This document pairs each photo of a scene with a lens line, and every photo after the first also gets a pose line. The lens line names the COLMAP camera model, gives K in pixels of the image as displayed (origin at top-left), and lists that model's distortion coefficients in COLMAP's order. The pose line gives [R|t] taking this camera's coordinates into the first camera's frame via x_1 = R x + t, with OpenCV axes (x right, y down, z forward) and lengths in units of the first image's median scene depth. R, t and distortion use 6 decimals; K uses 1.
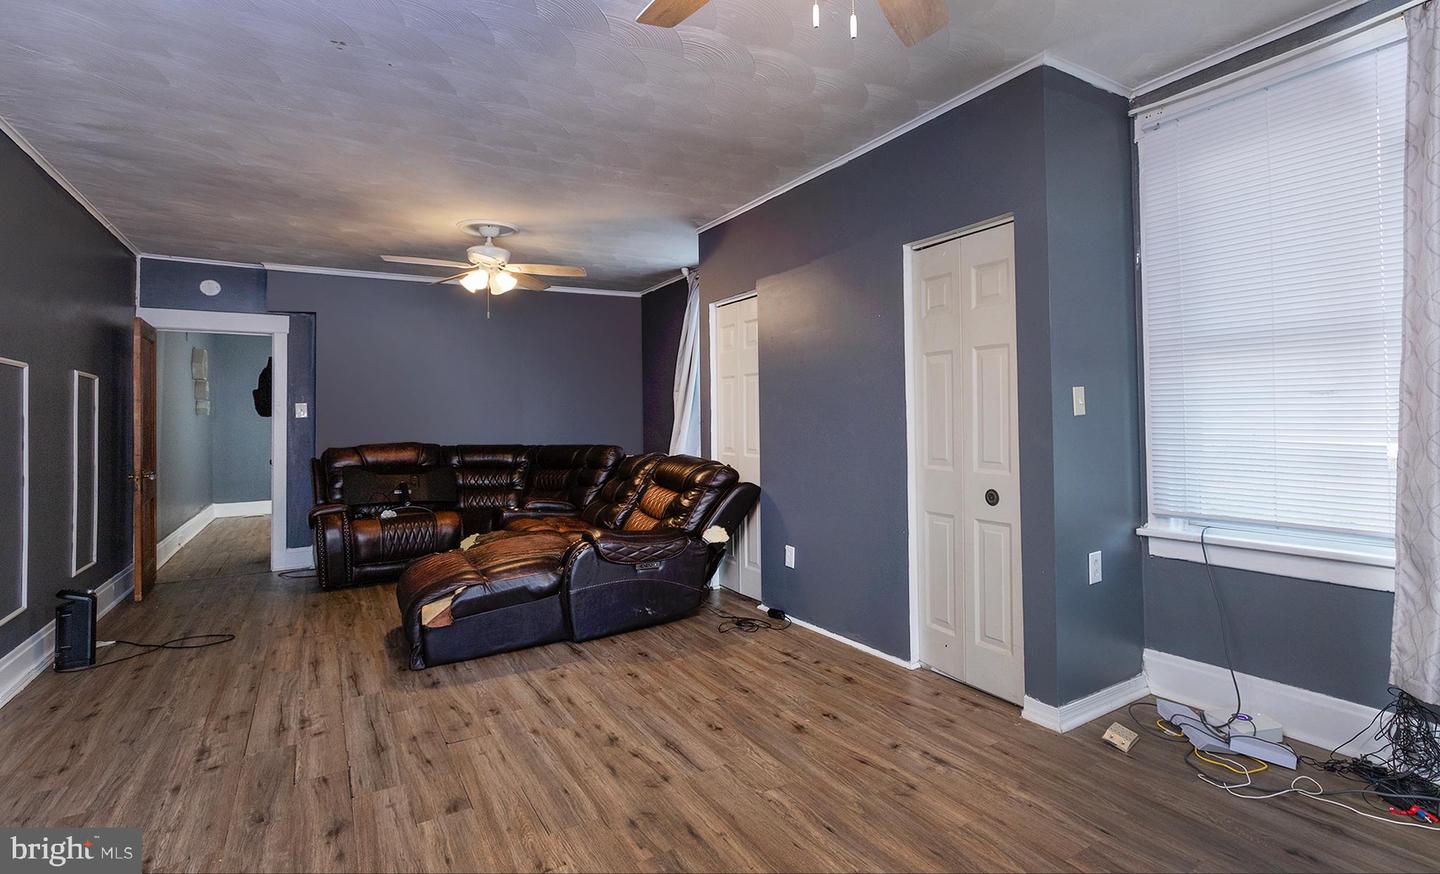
lens RADIAL K [[646.6, 0, 721.2], [0, 646.6, 418.6], [0, 0, 1]] dist [0.000587, 0.000207]
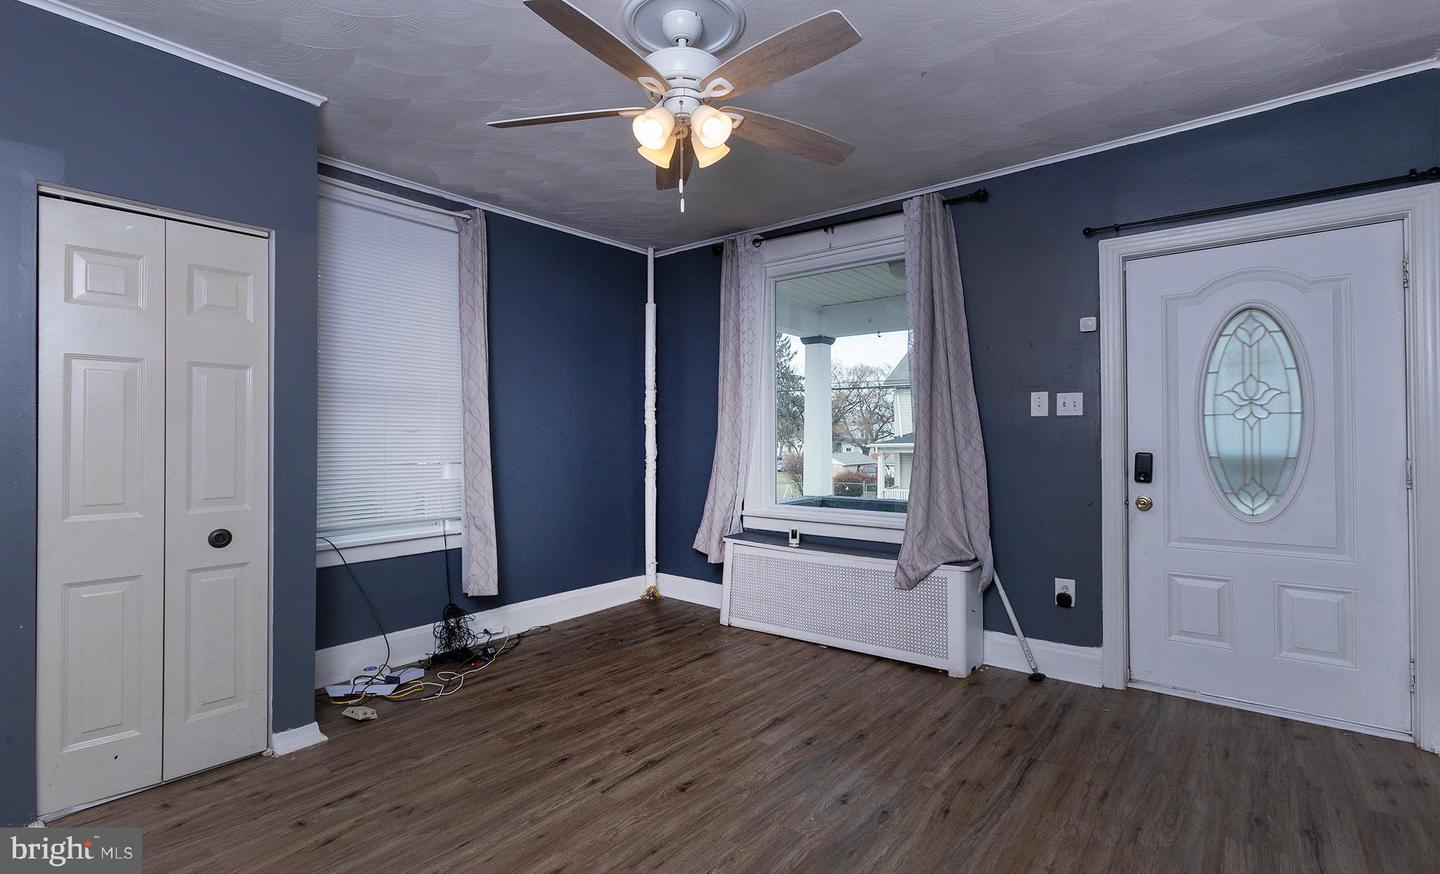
lens RADIAL K [[720.8, 0, 720.0], [0, 720.8, 437.0], [0, 0, 1]] dist [-0.000200, 0.000202]
pose [[-0.366388, 0.025026, 0.930126, -0.997109], [0.002611, 0.999662, -0.025869, 0.014185], [-0.930459, -0.007050, -0.366329, 0.974969]]
